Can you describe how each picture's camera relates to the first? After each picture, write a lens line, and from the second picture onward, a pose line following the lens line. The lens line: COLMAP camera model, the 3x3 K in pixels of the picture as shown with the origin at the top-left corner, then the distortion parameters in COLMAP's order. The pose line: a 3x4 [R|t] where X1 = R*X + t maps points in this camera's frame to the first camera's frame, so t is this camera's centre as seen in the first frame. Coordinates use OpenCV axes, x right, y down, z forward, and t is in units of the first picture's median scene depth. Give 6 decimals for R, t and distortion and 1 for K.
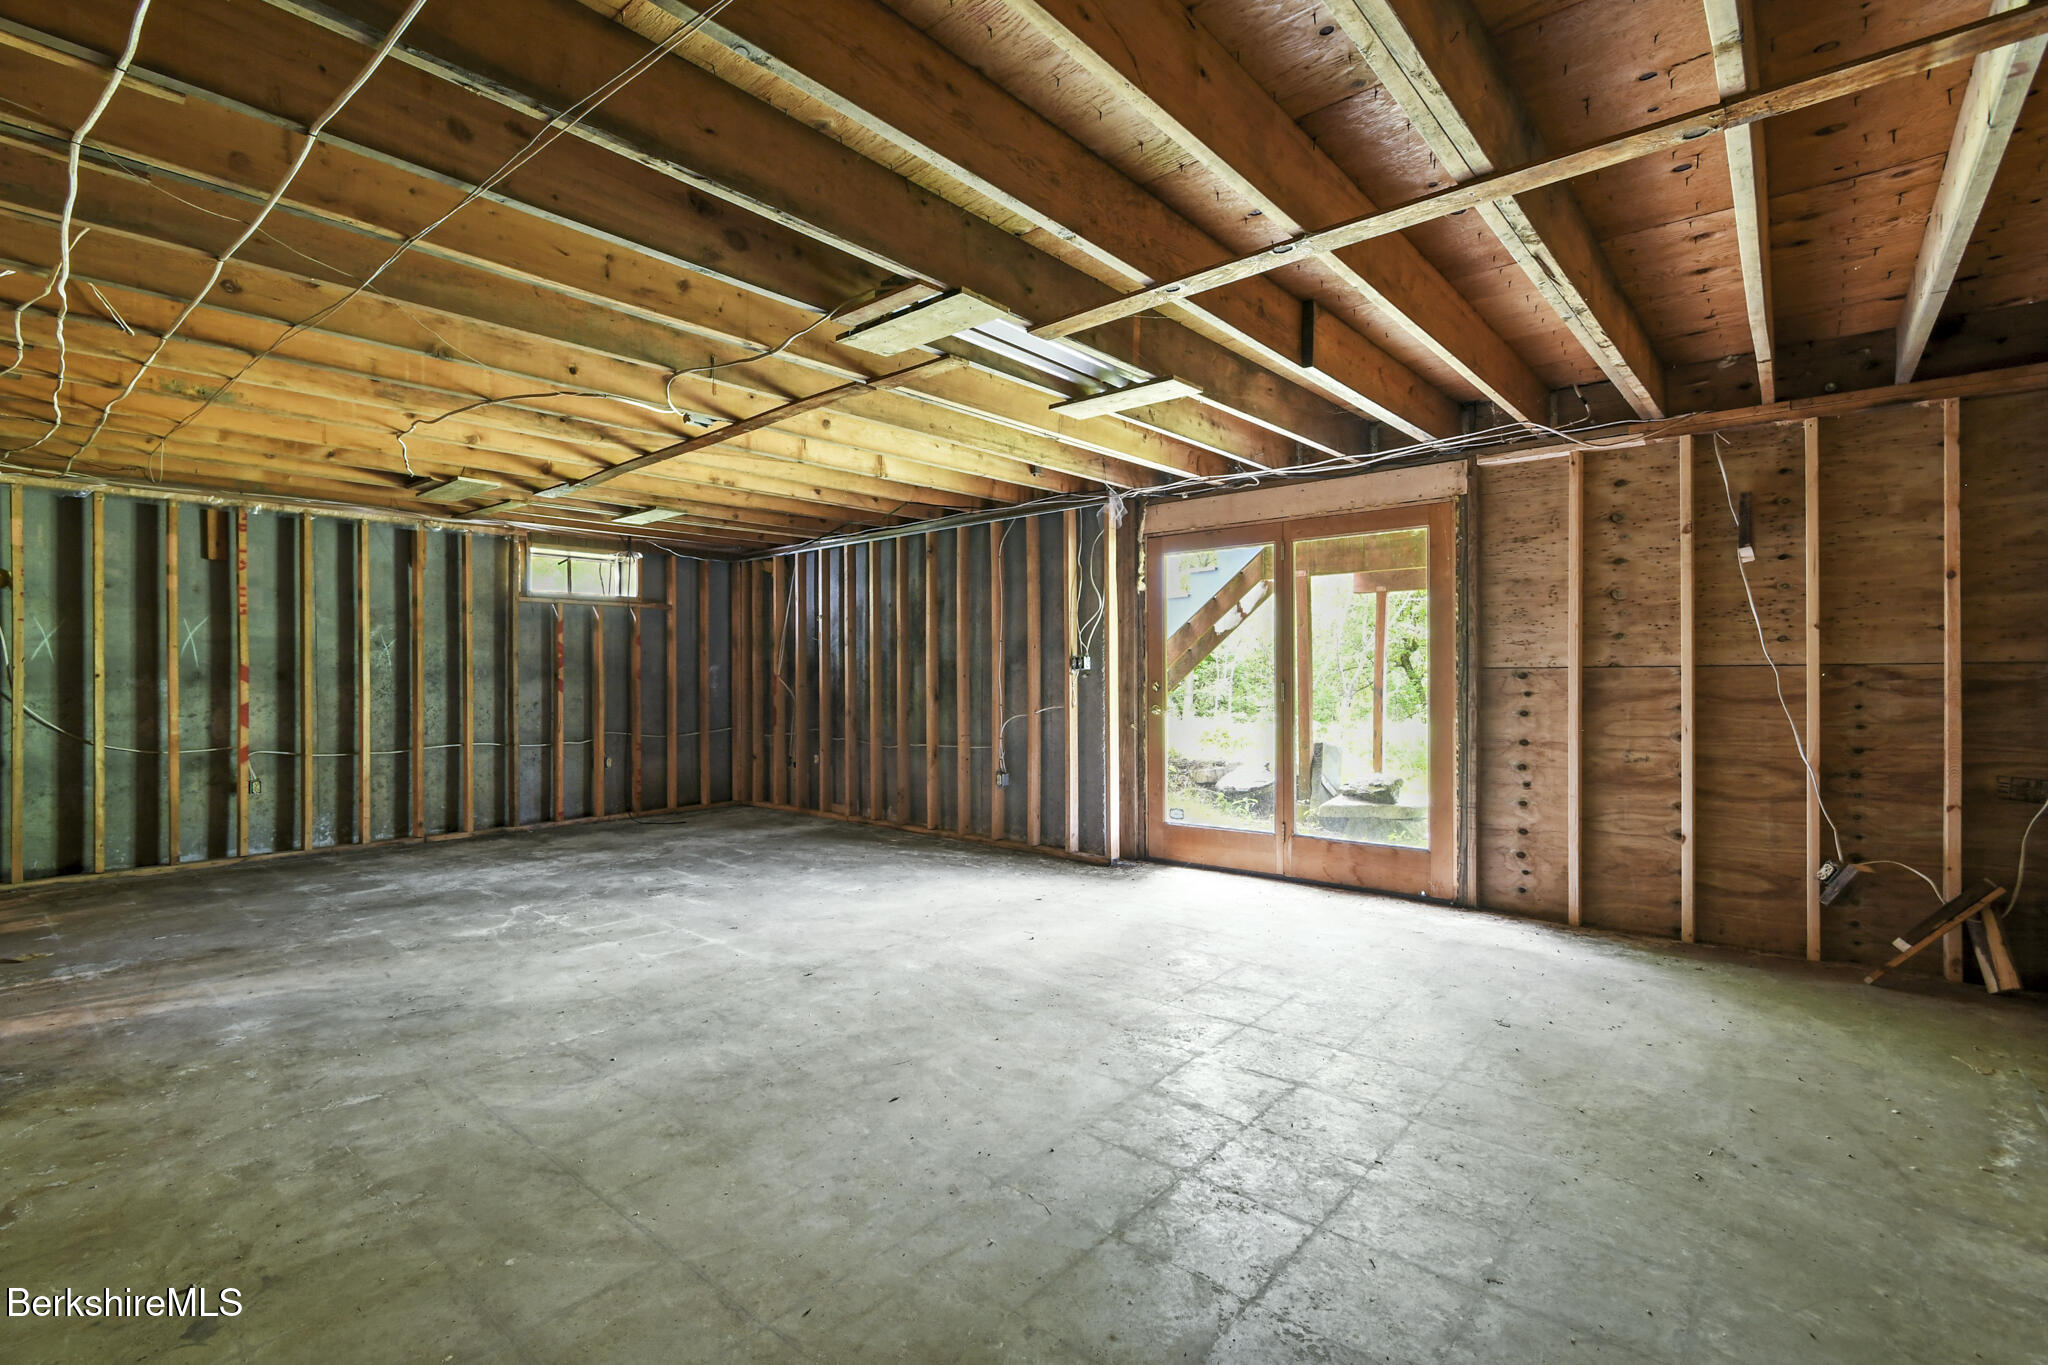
lens RADIAL K [[921.2, 0, 1001.6], [0, 921.2, 676.8], [0, 0, 1]] dist [0.000825, -0.000104]
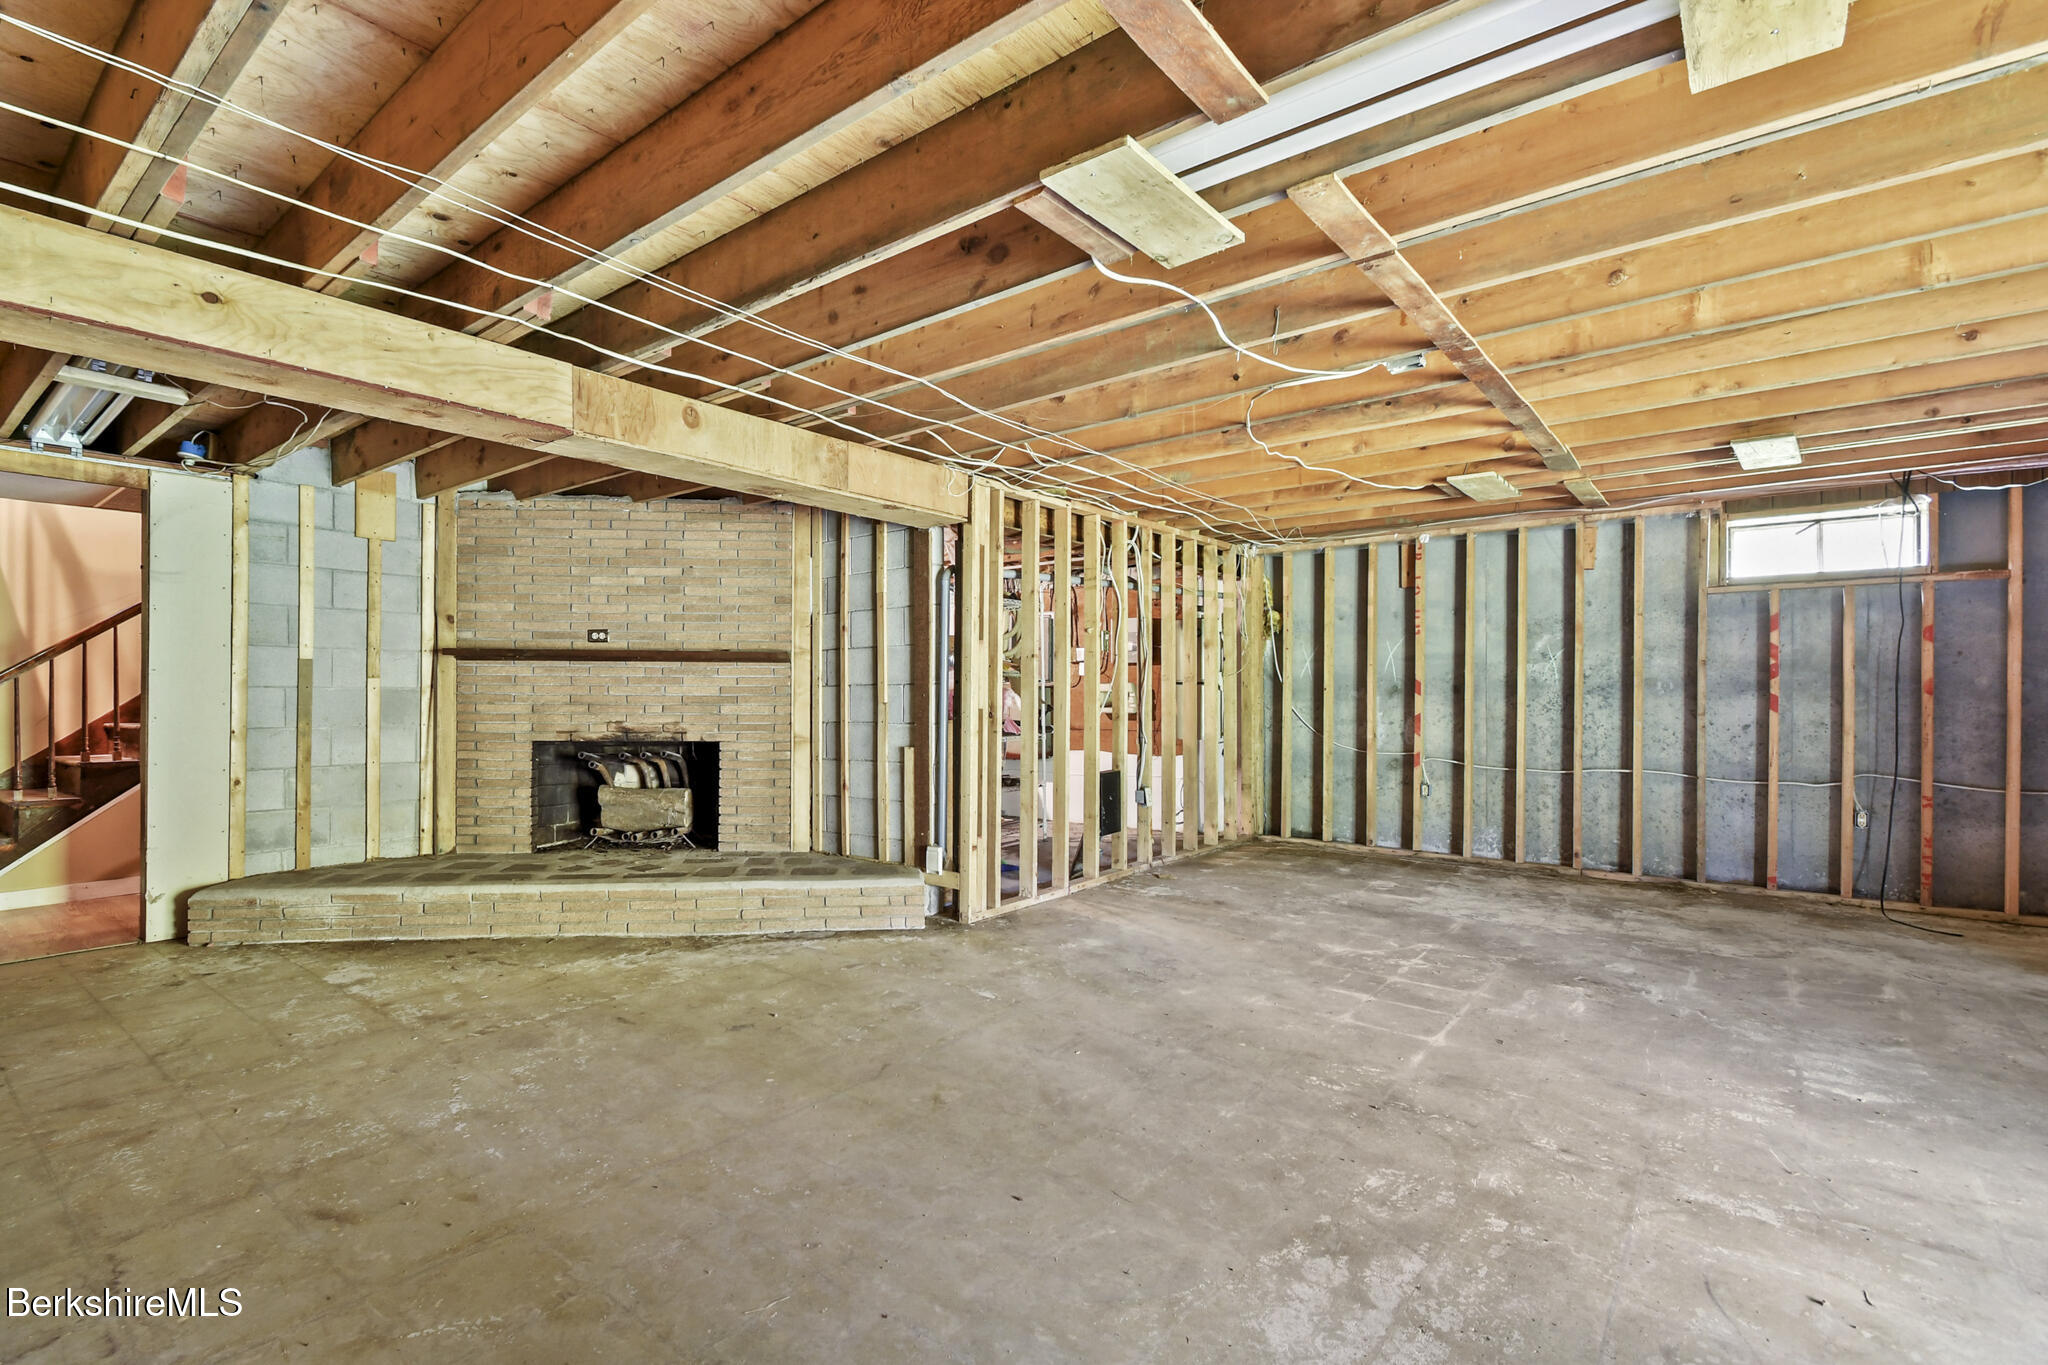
lens RADIAL K [[969.4, 0, 949.7], [0, 969.4, 687.6], [0, 0, 1]] dist [-0.000957, -0.000040]
pose [[0.007957, -0.000636, -0.999968, 0.346916], [-0.002874, 0.999996, -0.000658, -0.000467], [0.999964, 0.002879, 0.007955, 0.426489]]
